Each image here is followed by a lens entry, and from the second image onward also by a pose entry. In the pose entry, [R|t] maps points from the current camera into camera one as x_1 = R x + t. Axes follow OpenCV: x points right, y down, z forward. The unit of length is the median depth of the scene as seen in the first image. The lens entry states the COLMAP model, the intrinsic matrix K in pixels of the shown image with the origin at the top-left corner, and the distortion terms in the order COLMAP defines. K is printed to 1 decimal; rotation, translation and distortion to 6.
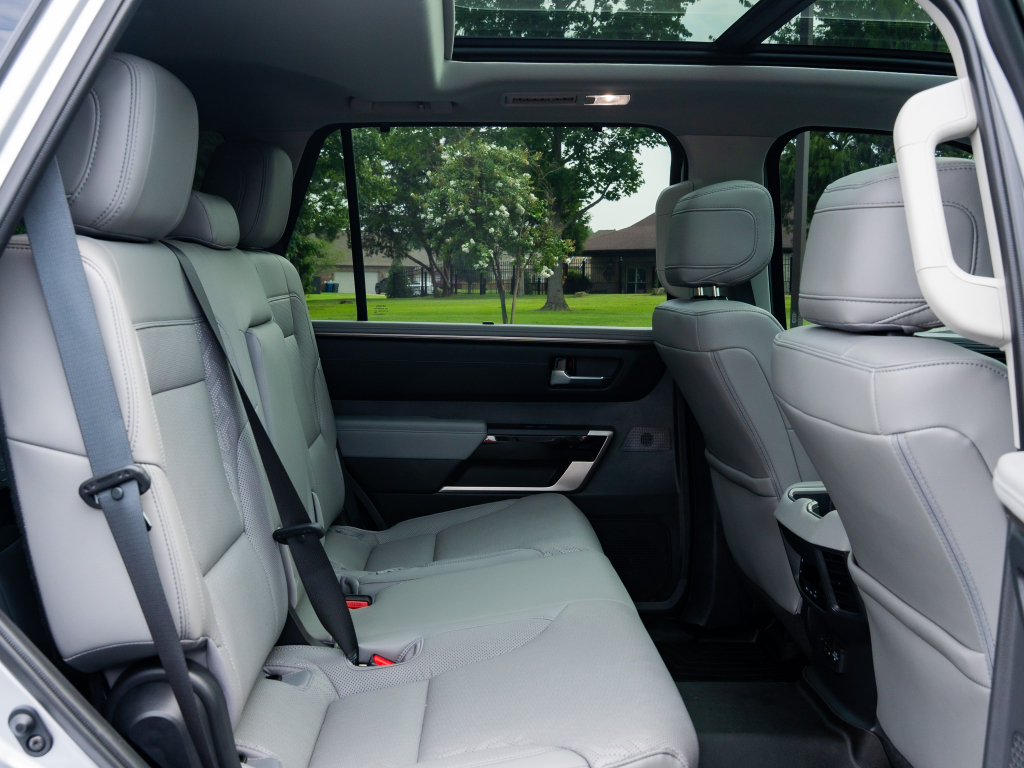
lens RADIAL K [[1220.9, 0, 490.5], [0, 1220.9, 388.4], [0, 0, 1]] dist [-0.009639, 0.046535]
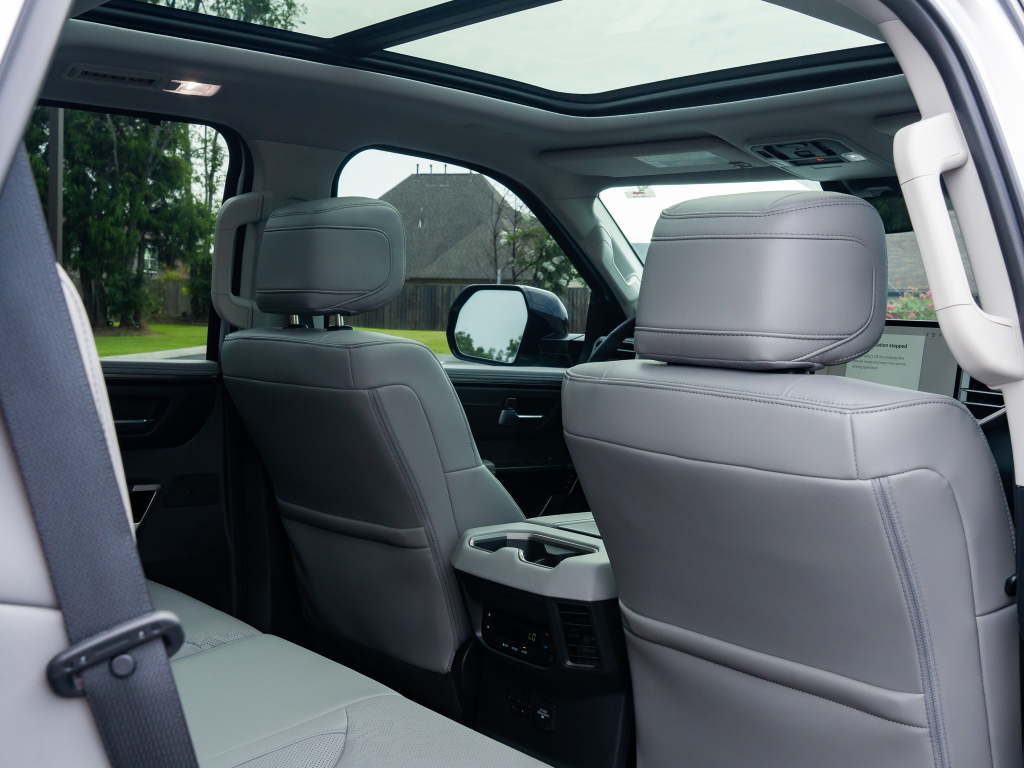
lens RADIAL K [[1238.5, 0, 497.9], [0, 1238.5, 386.0], [0, 0, 1]] dist [0.001858, 0.005427]
pose [[0.800839, -0.016678, 0.598648, -0.292085], [0.030619, 0.999445, -0.013116, -0.018637], [-0.598097, 0.028833, 0.800905, 0.241605]]
